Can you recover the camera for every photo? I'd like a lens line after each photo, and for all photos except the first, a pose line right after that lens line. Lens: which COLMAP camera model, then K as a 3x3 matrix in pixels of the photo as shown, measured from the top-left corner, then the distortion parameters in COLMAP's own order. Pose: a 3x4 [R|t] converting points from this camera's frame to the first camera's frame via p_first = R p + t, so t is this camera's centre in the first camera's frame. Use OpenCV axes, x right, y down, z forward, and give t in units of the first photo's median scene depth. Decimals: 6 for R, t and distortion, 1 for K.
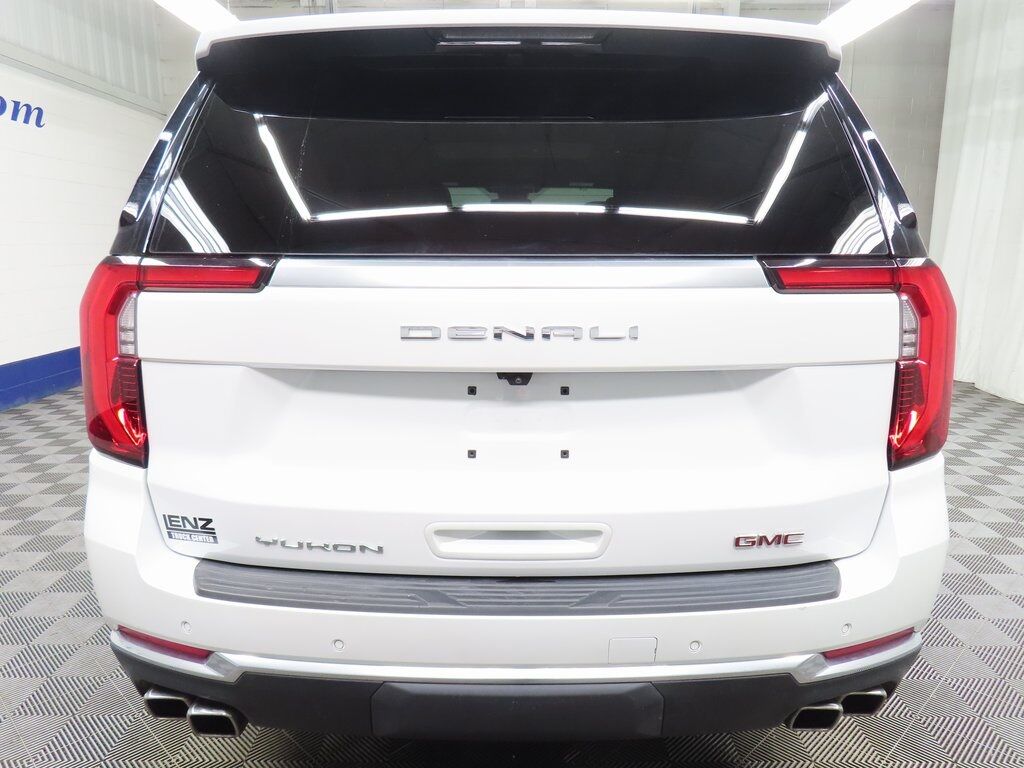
lens RADIAL K [[735.4, 0, 512.0], [0, 735.4, 384.0], [0, 0, 1]] dist [-0.003526, -0.001879]
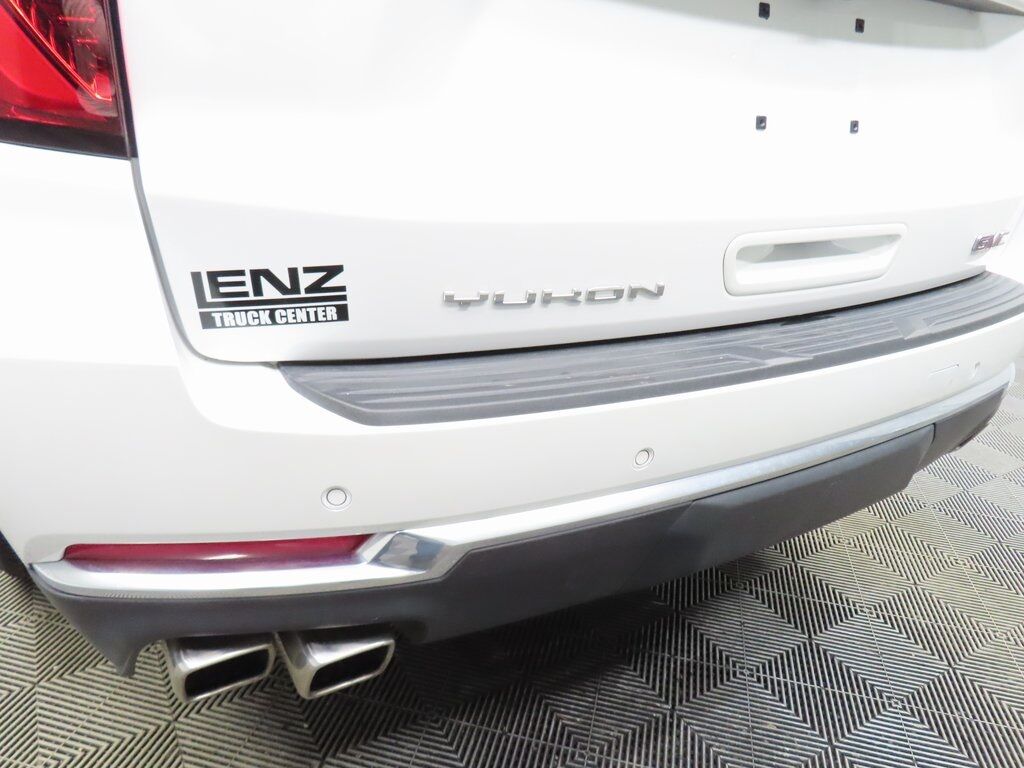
lens RADIAL K [[728.6, 0, 516.3], [0, 728.6, 377.4], [0, 0, 1]] dist [-0.001371, -0.023865]
pose [[0.846699, -0.154404, 0.509176, -0.552592], [0.031885, 0.969972, 0.241116, 0.144612], [-0.531116, -0.187918, 0.826198, 0.555537]]
